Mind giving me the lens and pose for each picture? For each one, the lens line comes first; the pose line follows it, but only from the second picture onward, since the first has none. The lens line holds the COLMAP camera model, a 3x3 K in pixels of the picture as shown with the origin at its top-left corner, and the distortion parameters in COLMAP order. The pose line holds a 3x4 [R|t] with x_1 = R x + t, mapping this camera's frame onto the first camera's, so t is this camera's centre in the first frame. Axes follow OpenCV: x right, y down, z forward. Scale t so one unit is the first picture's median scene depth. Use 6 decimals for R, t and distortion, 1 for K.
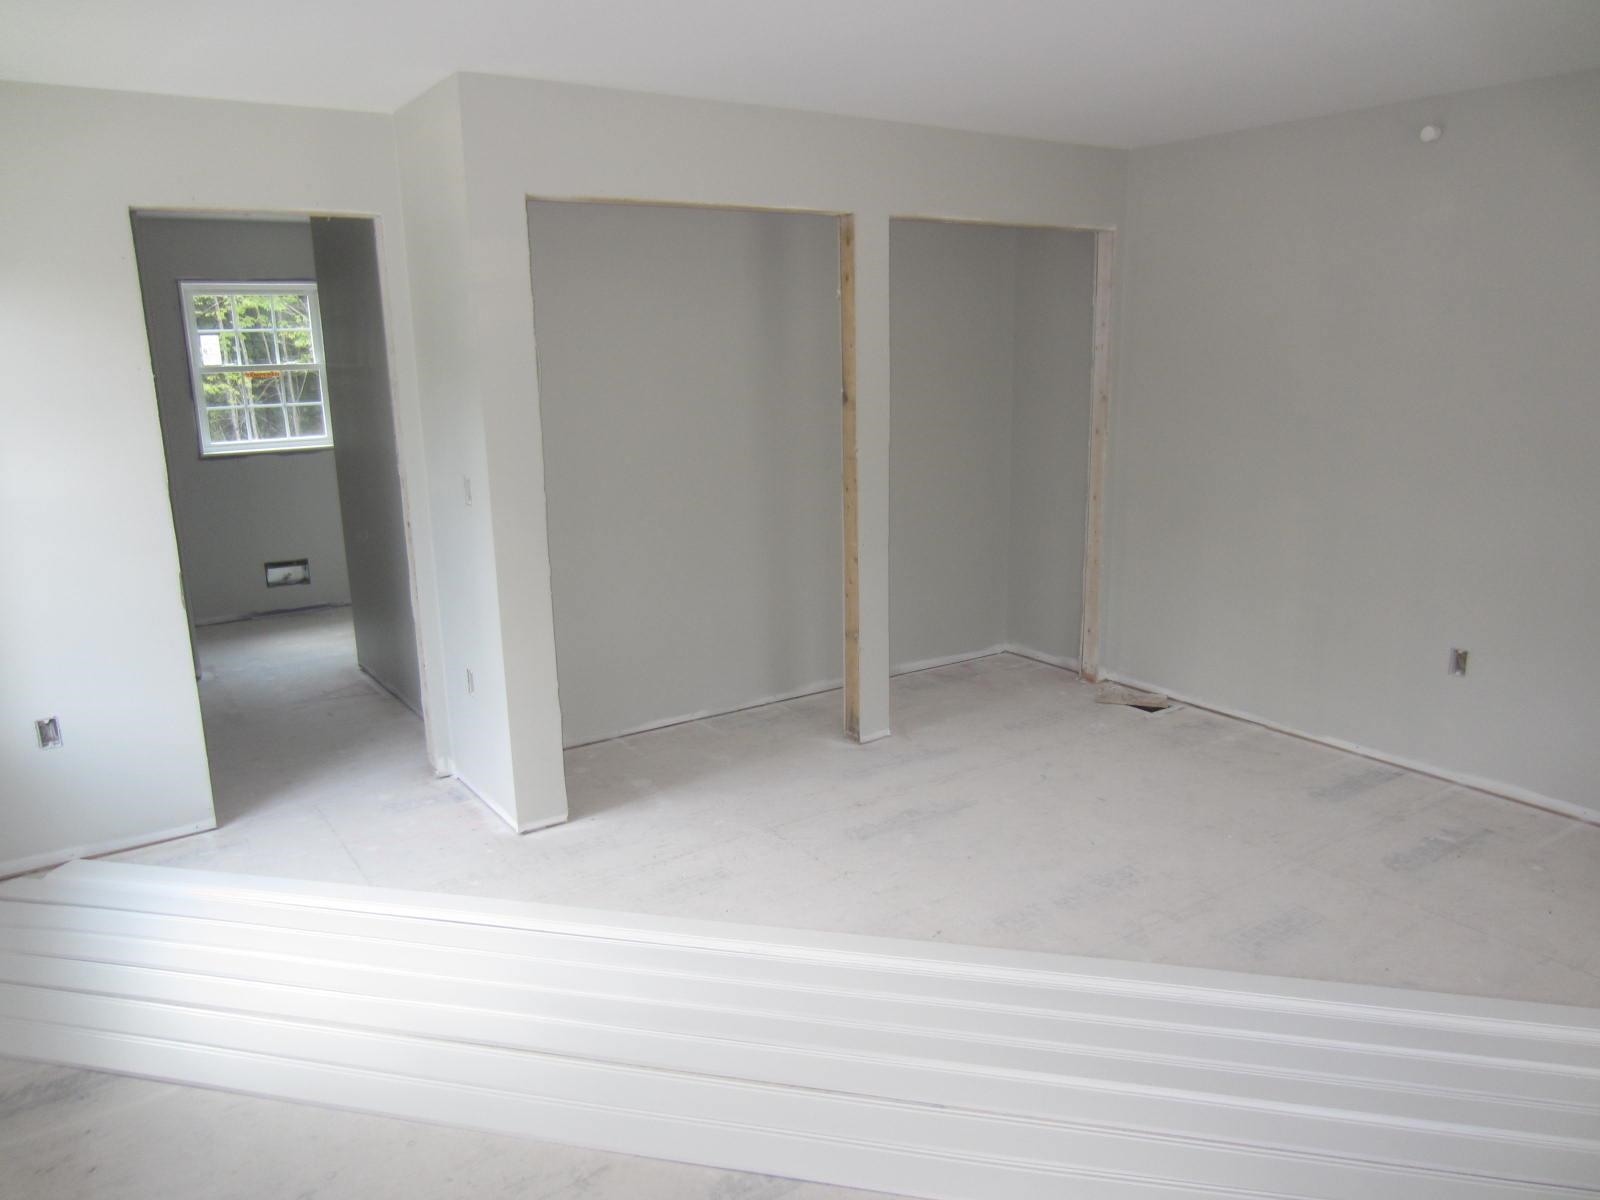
lens RADIAL K [[1148.3, 0, 804.3], [0, 1148.3, 596.5], [0, 0, 1]] dist [-0.021620, 0.005482]
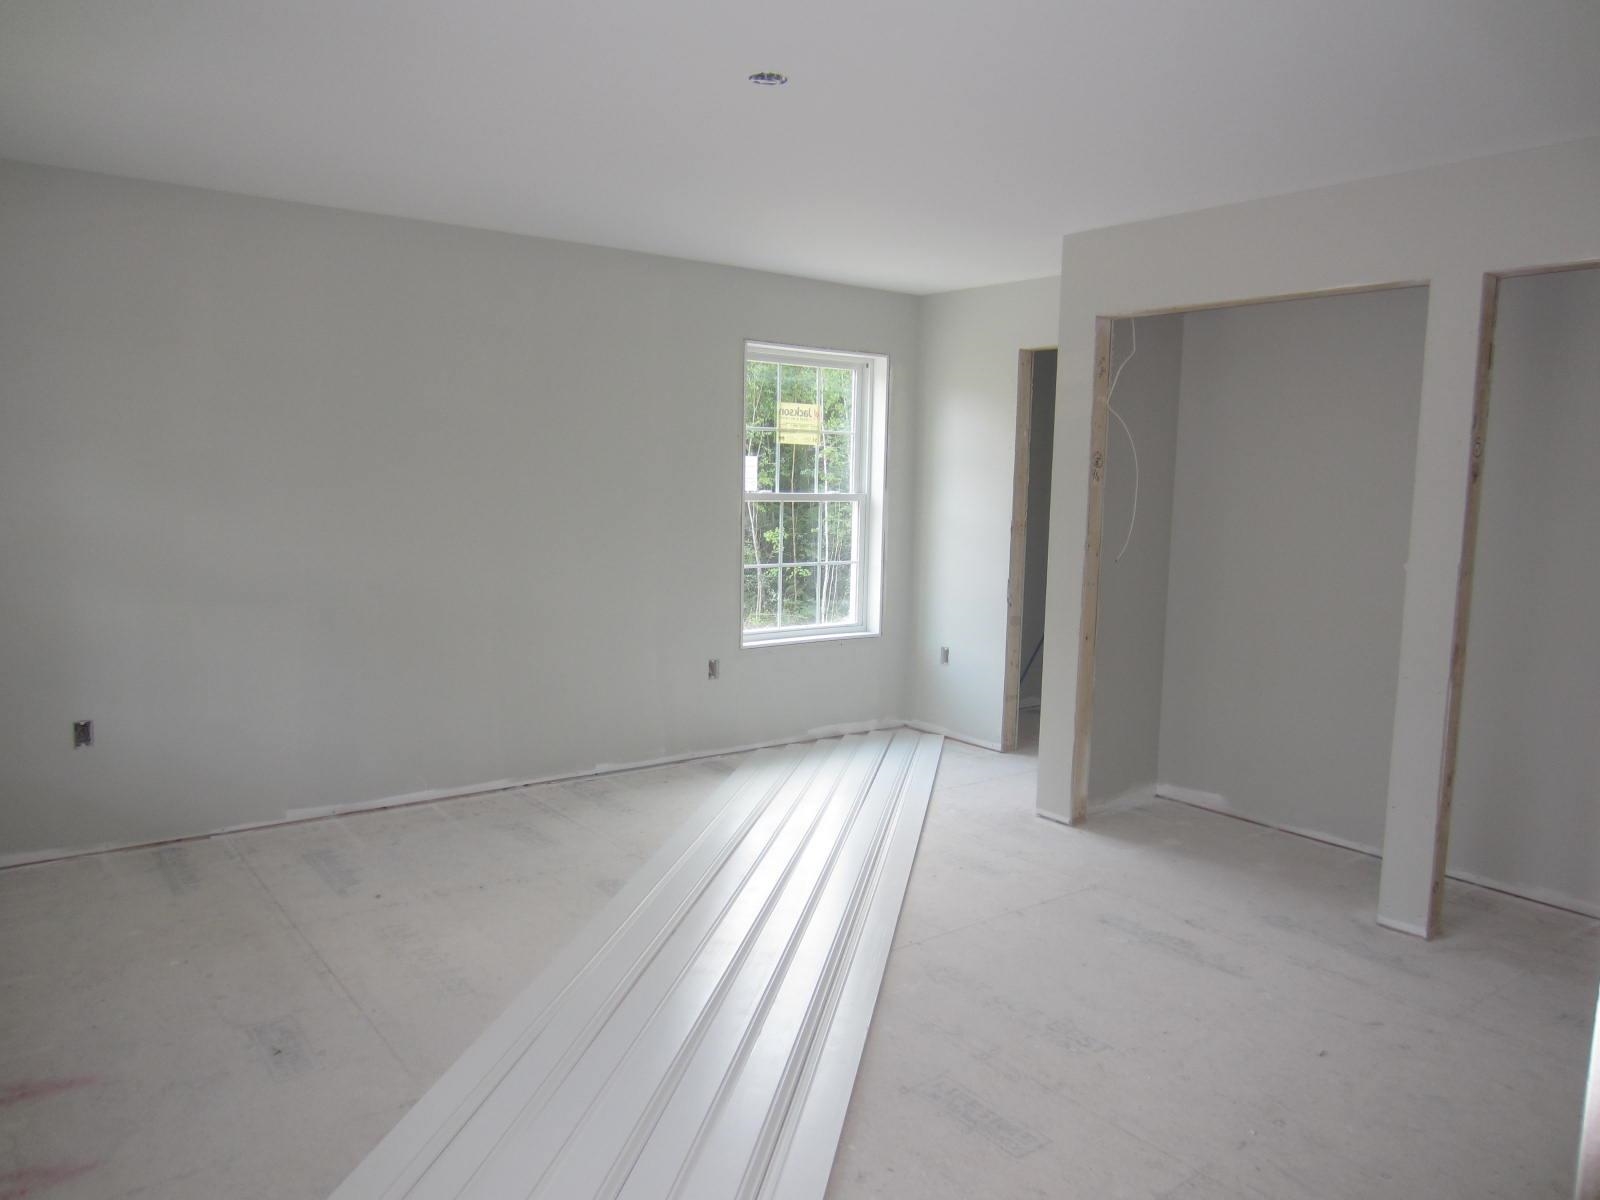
lens RADIAL K [[1148.3, 0, 804.3], [0, 1148.3, 596.5], [0, 0, 1]] dist [-0.021620, 0.005482]
pose [[0.037478, 0.125125, -0.991433, 1.085123], [-0.238381, 0.964607, 0.112729, -0.118338], [0.970448, 0.232114, 0.065979, 0.689455]]
